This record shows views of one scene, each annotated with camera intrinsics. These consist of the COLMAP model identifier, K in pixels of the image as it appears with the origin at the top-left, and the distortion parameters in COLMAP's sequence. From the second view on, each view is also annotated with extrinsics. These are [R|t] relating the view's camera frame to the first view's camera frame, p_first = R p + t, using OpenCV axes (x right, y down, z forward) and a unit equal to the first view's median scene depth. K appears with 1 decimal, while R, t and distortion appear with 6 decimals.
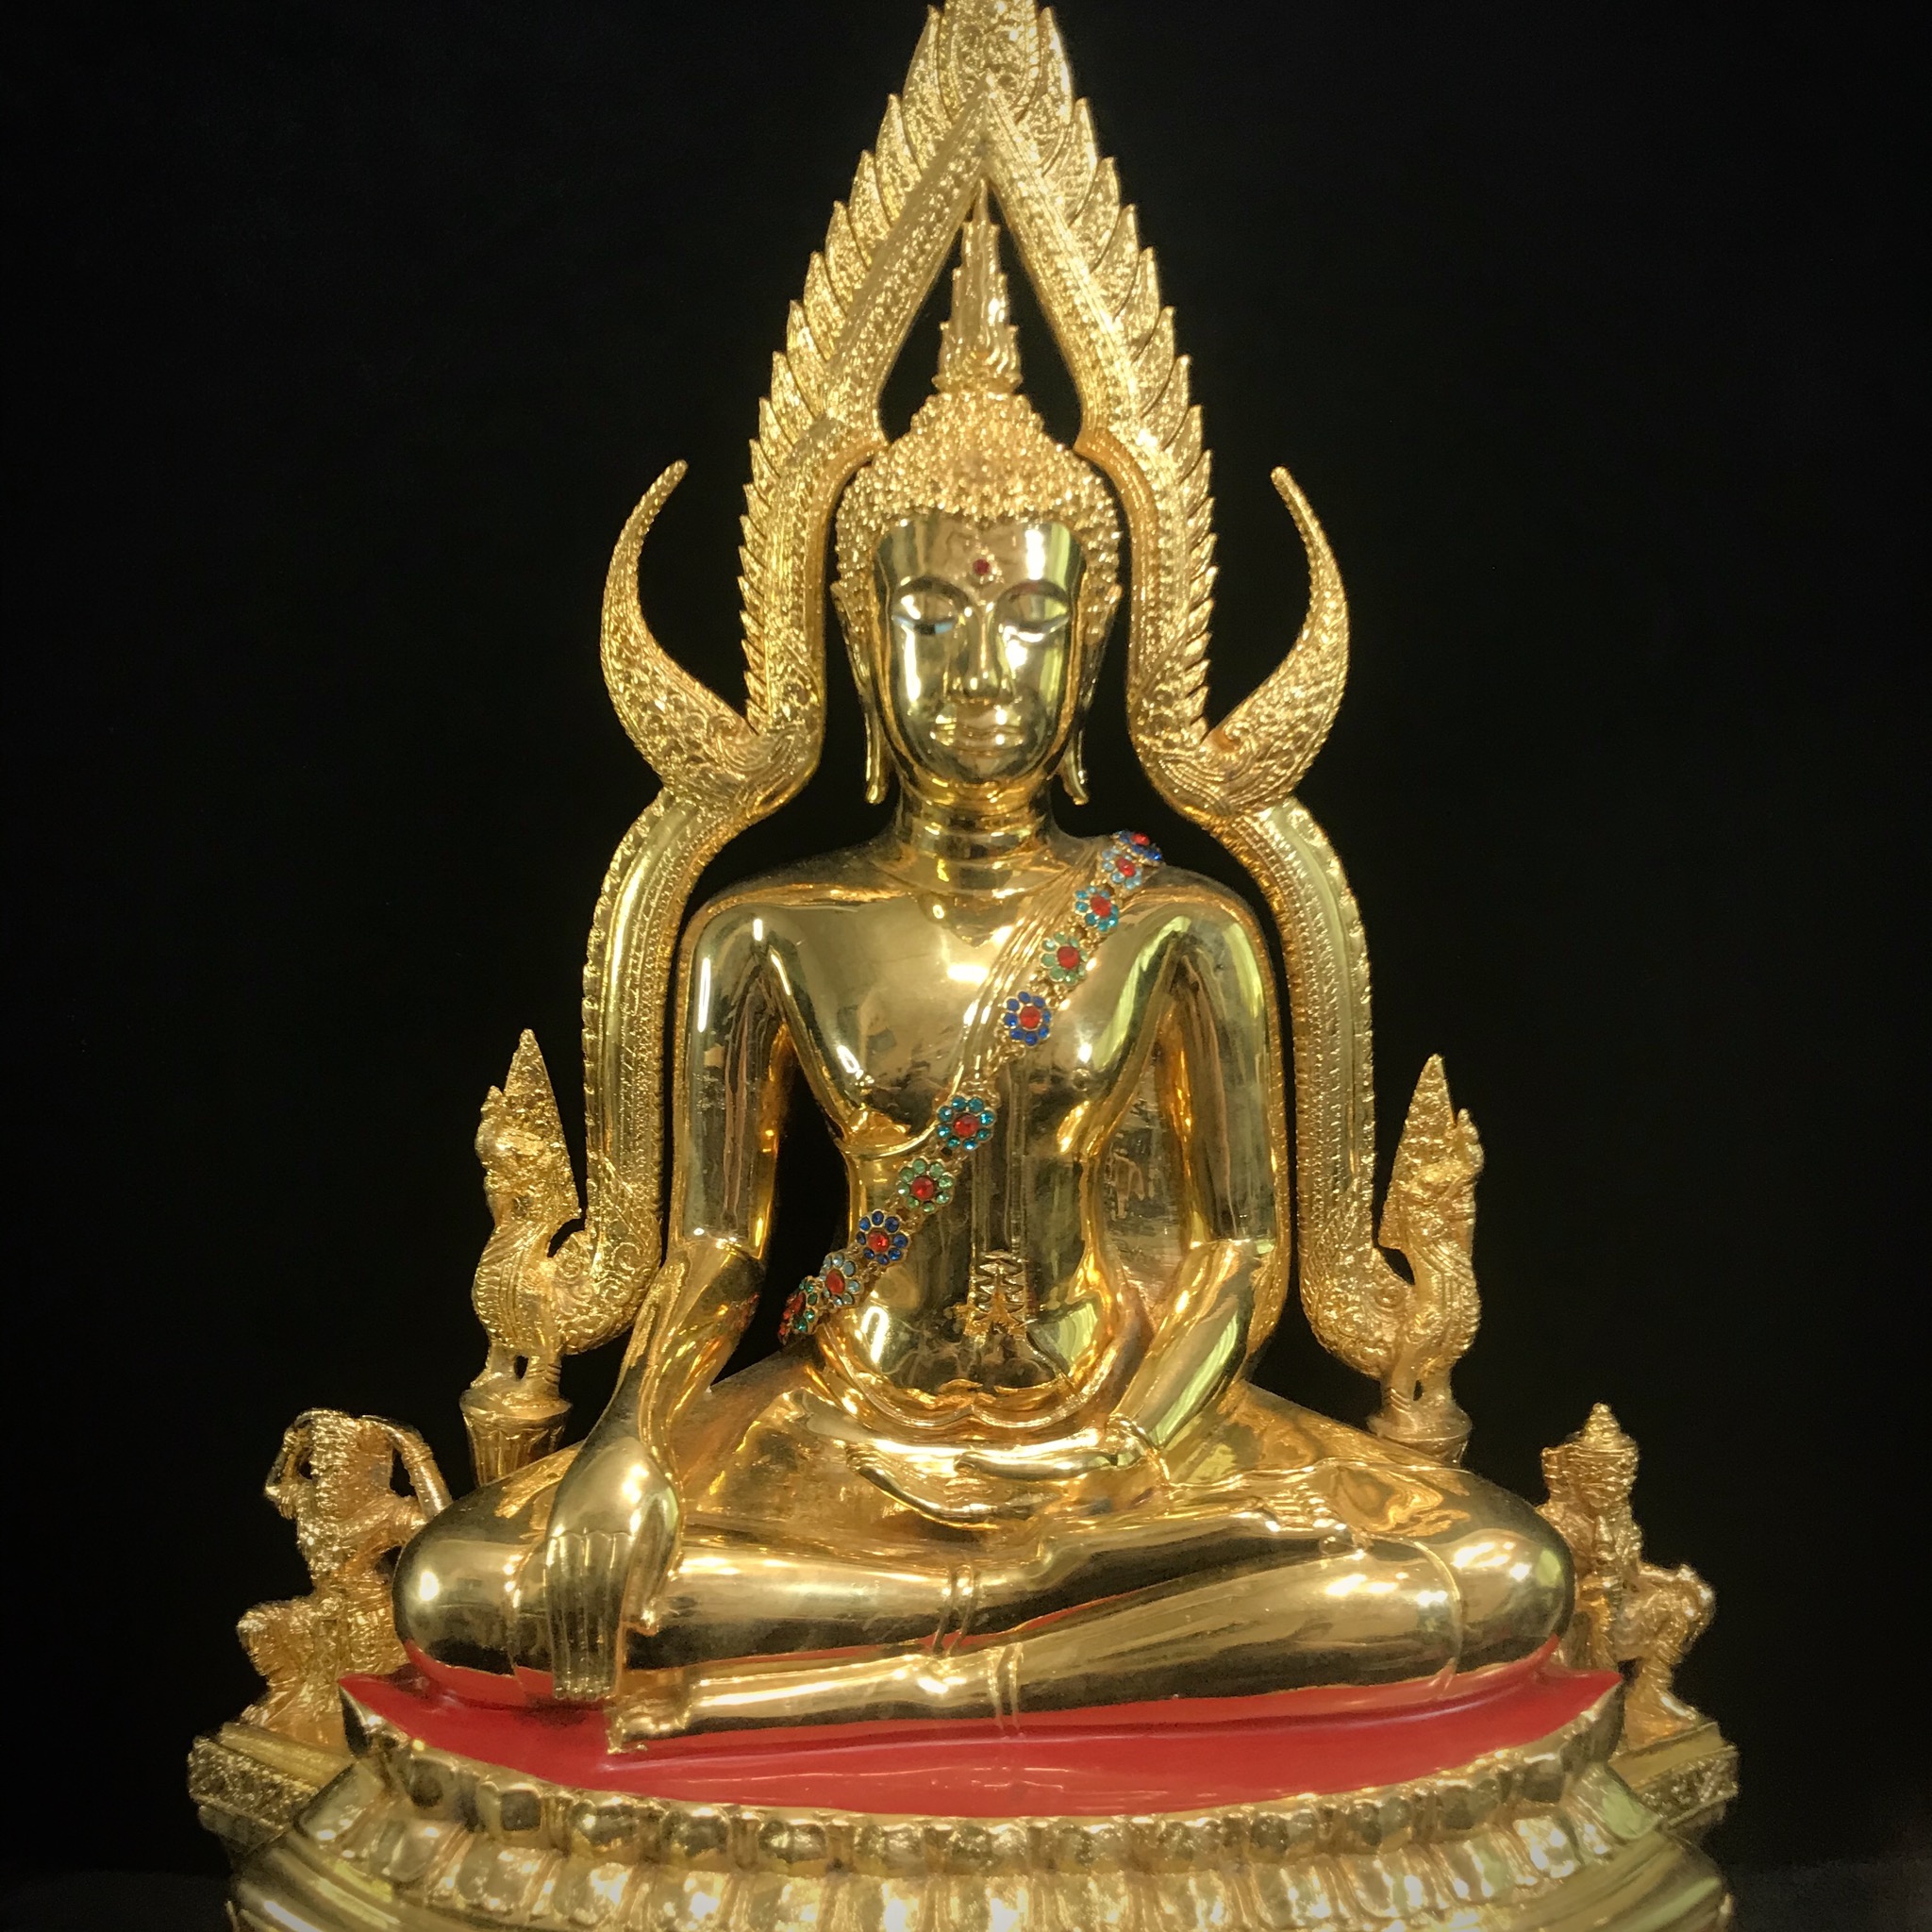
lens RADIAL K [[2117.7, 0, 969.7], [0, 2117.7, 952.1], [0, 0, 1]] dist [0.159040, -0.540439]
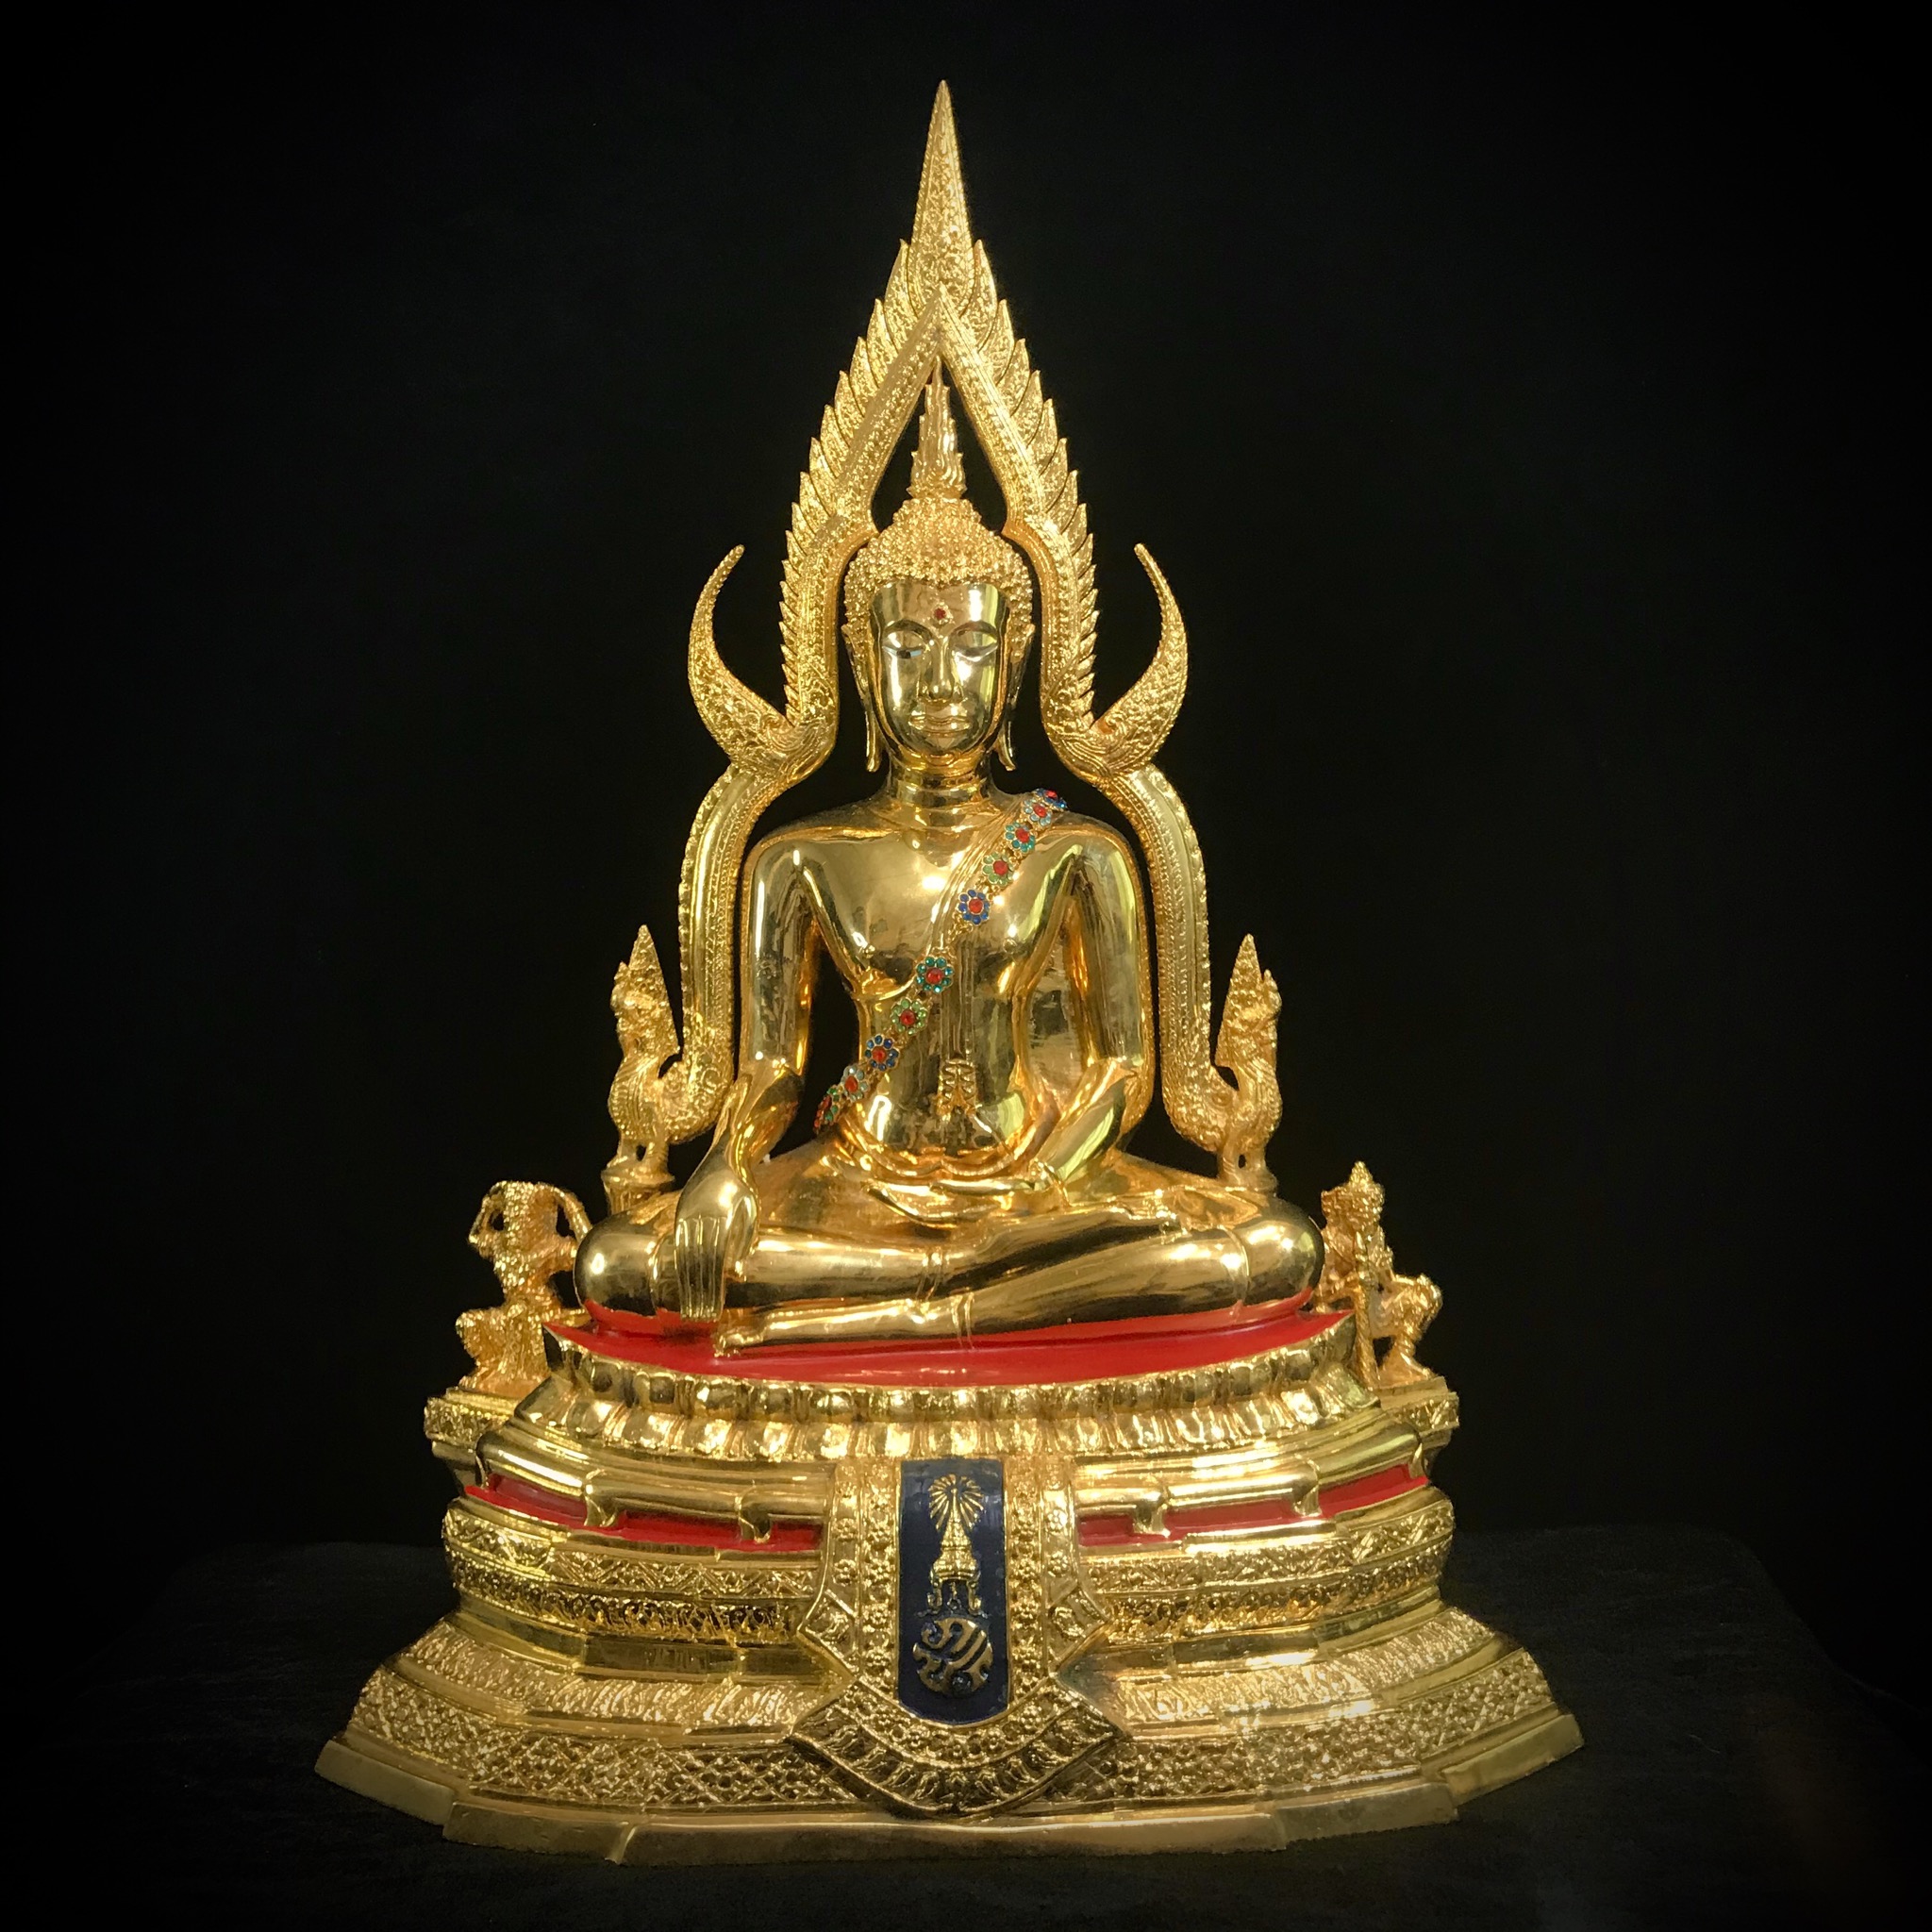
lens RADIAL K [[2102.6, 0, 966.0], [0, 2102.6, 966.0], [0, 0, 1]] dist [0.153337, -0.498894]
pose [[0.999898, -0.014276, -0.000484, 0.019992], [0.014272, 0.999872, -0.007203, 0.078640], [0.000587, 0.007195, 0.999974, -0.484876]]
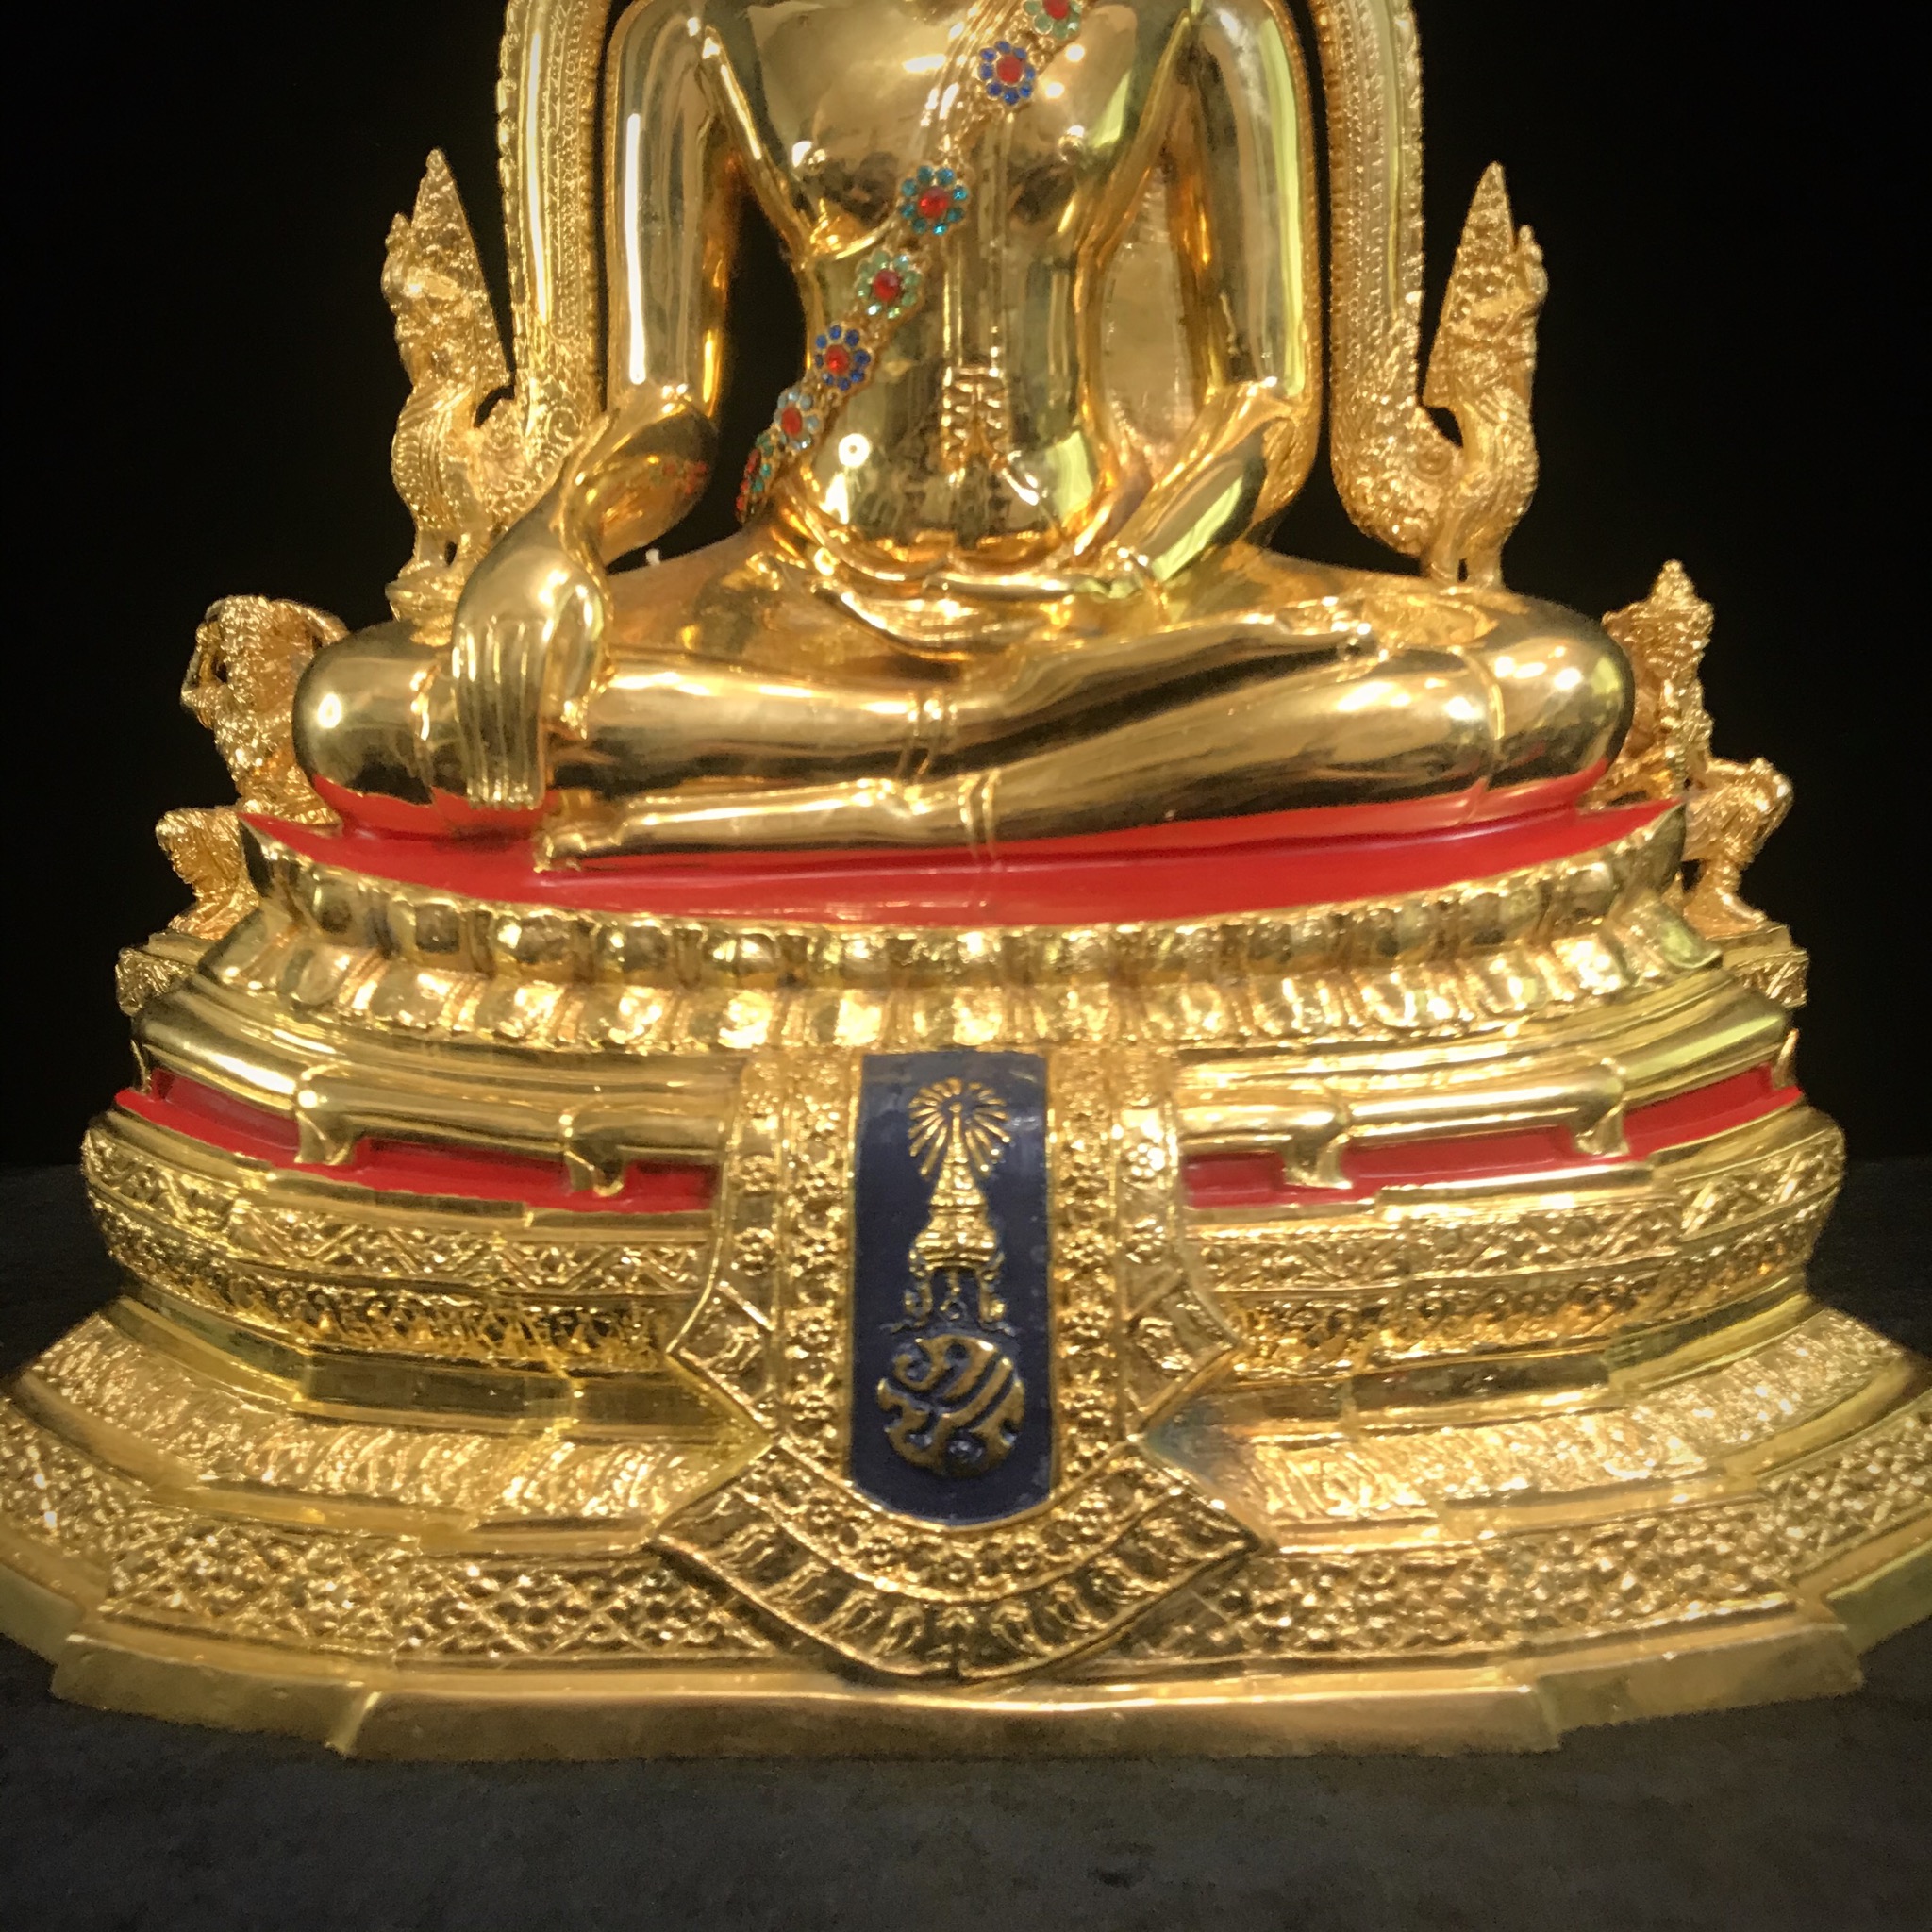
lens RADIAL K [[2117.7, 0, 969.7], [0, 2117.7, 952.1], [0, 0, 1]] dist [0.159040, -0.540439]
pose [[0.999378, -0.008515, -0.034217, 0.035844], [0.014091, 0.985994, 0.166184, 0.215342], [0.032323, -0.166562, 0.985501, 0.098975]]
